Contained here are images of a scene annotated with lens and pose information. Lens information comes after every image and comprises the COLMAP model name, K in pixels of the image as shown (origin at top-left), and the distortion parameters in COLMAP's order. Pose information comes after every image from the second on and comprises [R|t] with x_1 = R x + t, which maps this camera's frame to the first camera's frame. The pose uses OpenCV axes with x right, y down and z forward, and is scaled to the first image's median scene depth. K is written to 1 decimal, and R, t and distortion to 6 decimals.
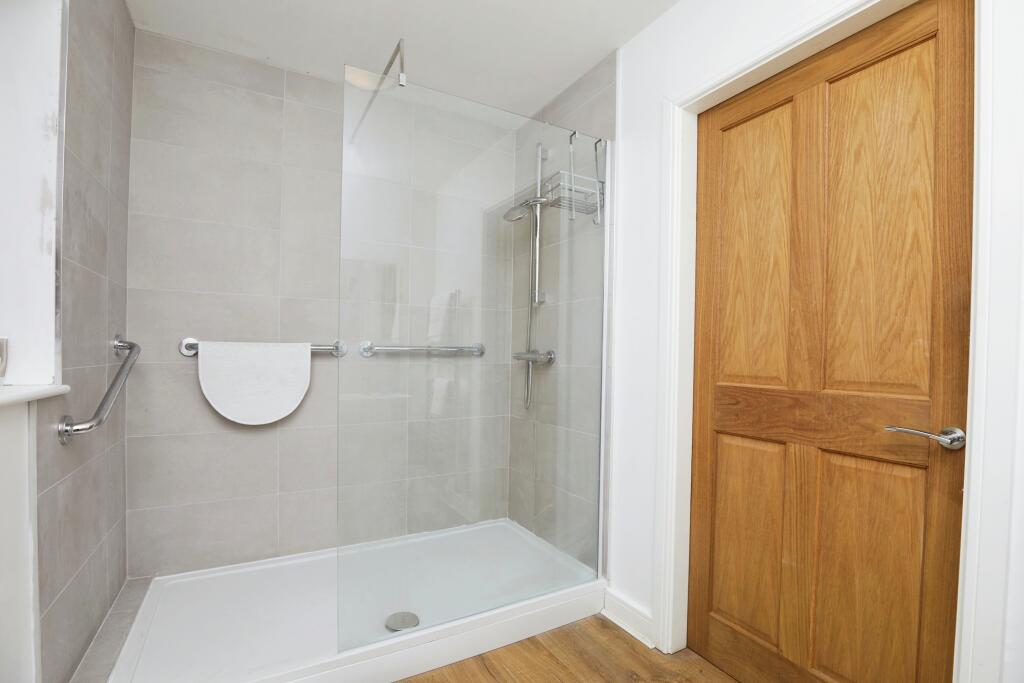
lens RADIAL K [[464.7, 0, 512.0], [0, 464.7, 341.5], [0, 0, 1]] dist [-0.035225, 0.000462]
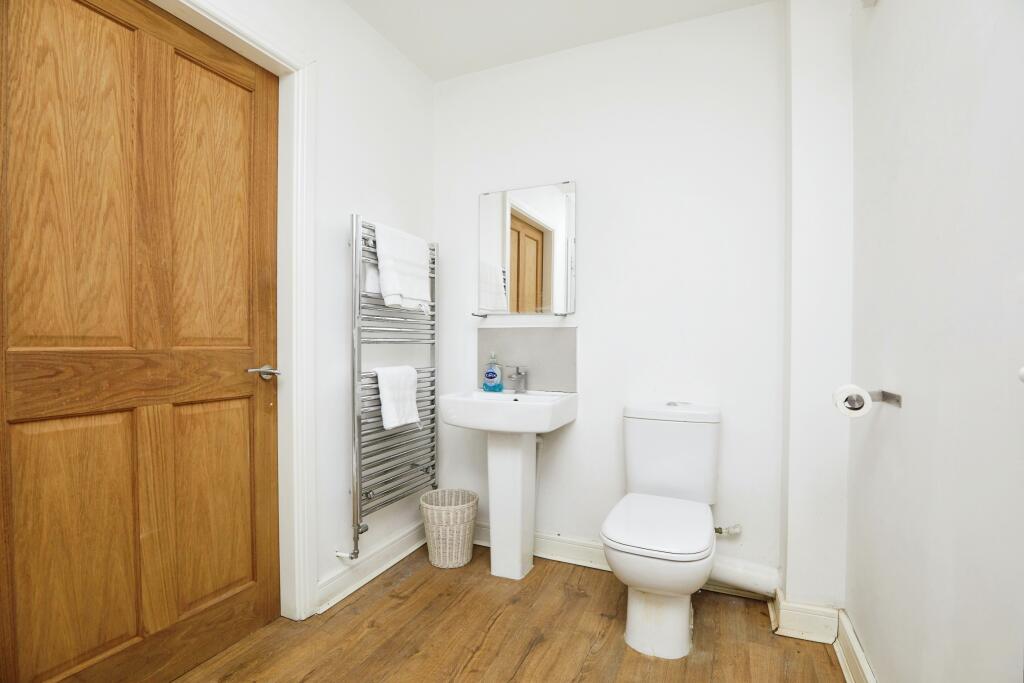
lens RADIAL K [[464.7, 0, 512.0], [0, 464.7, 341.5], [0, 0, 1]] dist [-0.035225, 0.000462]
pose [[-0.599562, -0.006386, 0.800303, -0.584200], [-0.024411, 0.999649, -0.010310, 0.082661], [-0.799956, -0.025718, -0.599507, 0.973460]]
